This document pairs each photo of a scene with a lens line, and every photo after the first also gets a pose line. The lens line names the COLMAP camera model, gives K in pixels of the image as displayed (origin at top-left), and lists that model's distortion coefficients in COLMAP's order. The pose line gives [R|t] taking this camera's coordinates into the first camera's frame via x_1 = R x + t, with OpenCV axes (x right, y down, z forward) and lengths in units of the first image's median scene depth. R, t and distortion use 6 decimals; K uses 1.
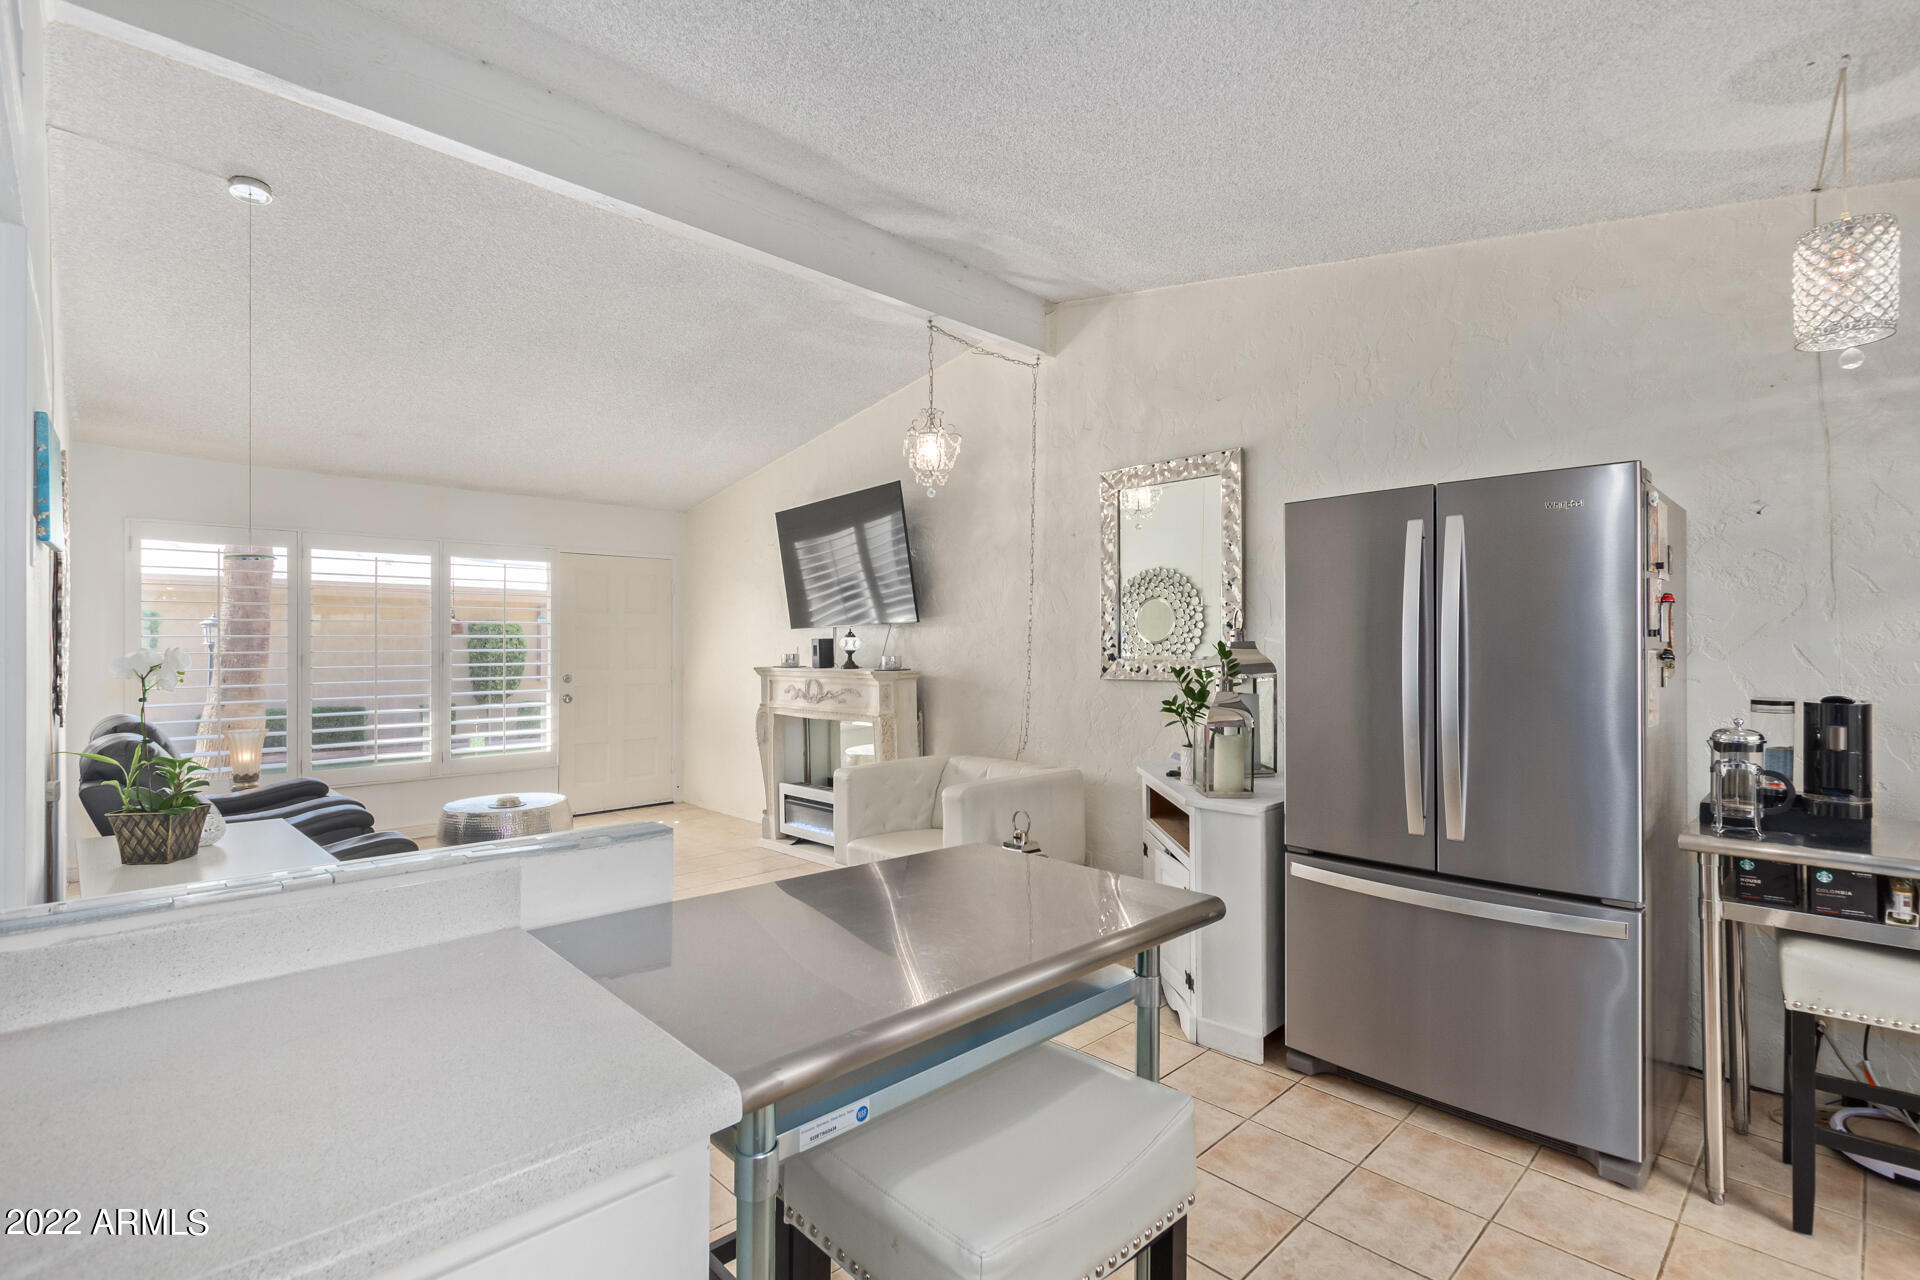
lens RADIAL K [[873.5, 0, 969.2], [0, 873.5, 643.6], [0, 0, 1]] dist [0.006354, -0.004302]
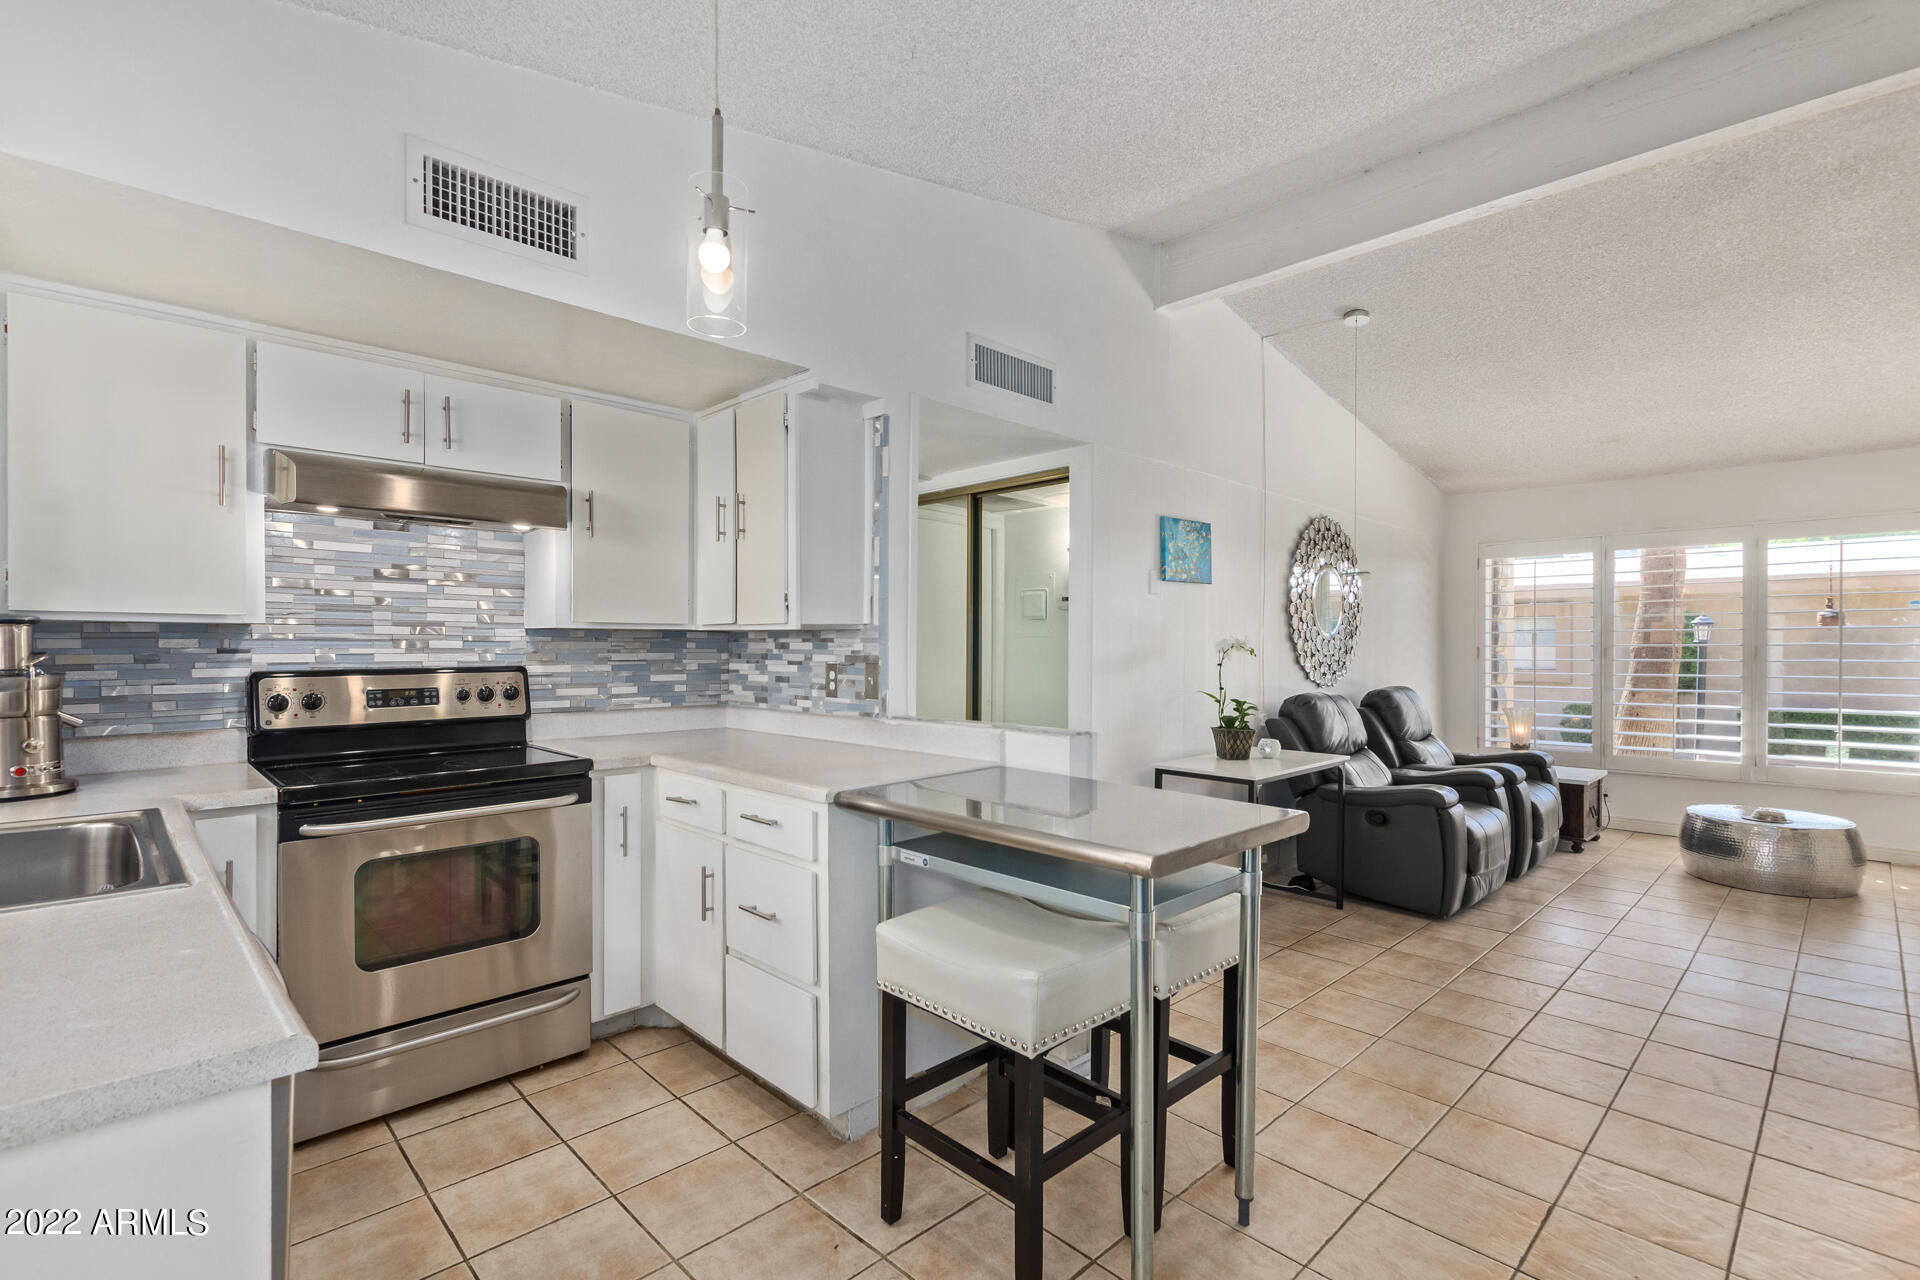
lens RADIAL K [[892.7, 0, 996.6], [0, 892.7, 646.7], [0, 0, 1]] dist [0.004902, 0.000285]
pose [[0.025848, -0.002147, -0.999664, 0.420453], [0.001213, 0.999997, -0.002116, 0.014918], [0.999665, -0.001158, 0.025851, 0.249372]]
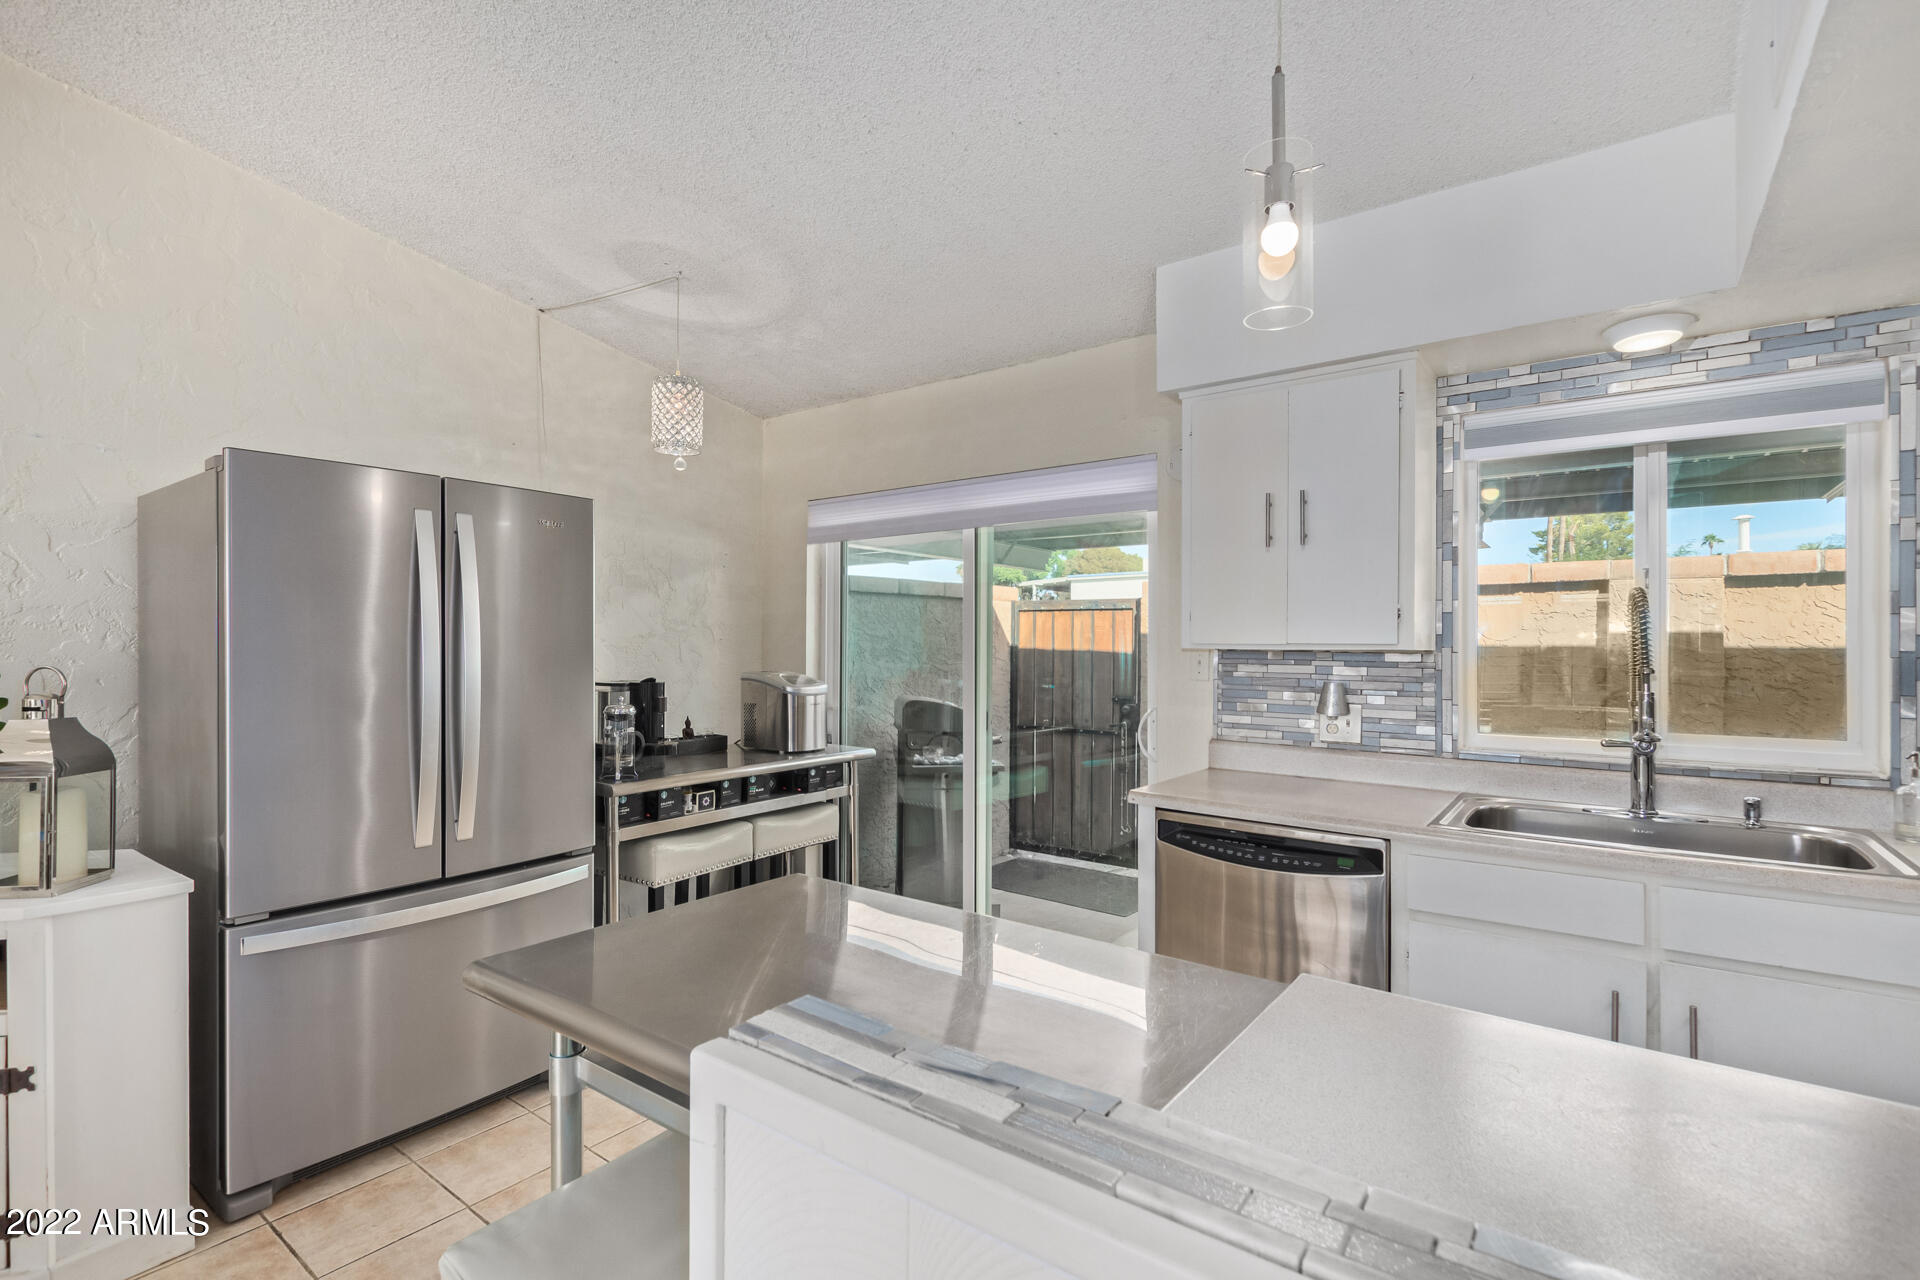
lens RADIAL K [[873.5, 0, 969.2], [0, 873.5, 643.6], [0, 0, 1]] dist [0.006354, -0.004302]
pose [[-0.145520, -0.001212, 0.989355, -0.268300], [-0.006361, 0.999980, 0.000289, -0.001746], [-0.989335, -0.006251, -0.145524, 0.298767]]
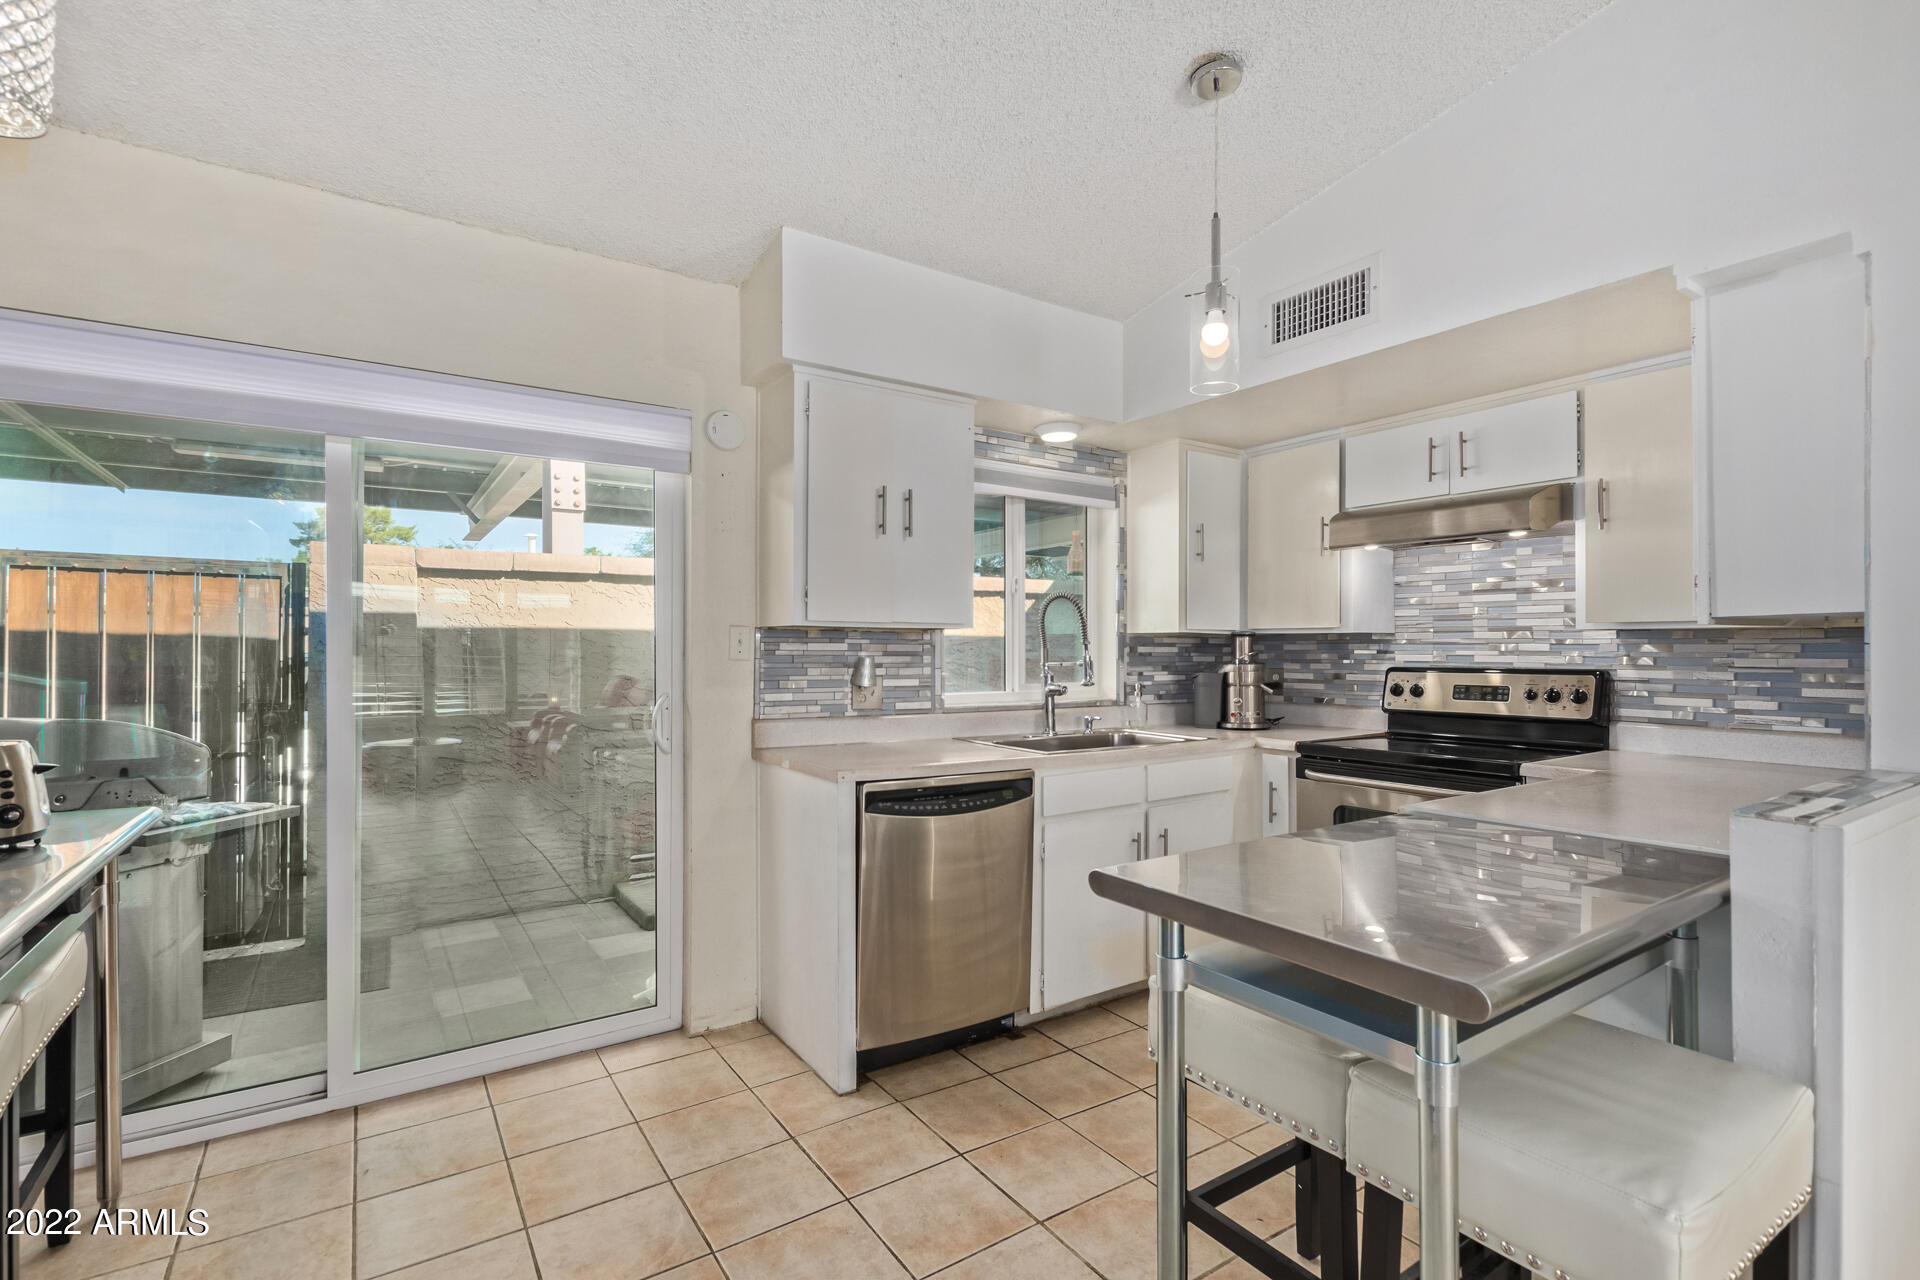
lens RADIAL K [[895.3, 0, 945.9], [0, 895.3, 644.3], [0, 0, 1]] dist [-0.000927, -0.000095]
pose [[-0.980420, -0.005413, 0.196844, 0.079992], [-0.006769, 0.999958, -0.006220, 0.016476], [-0.196802, -0.007430, -0.980415, 0.632985]]
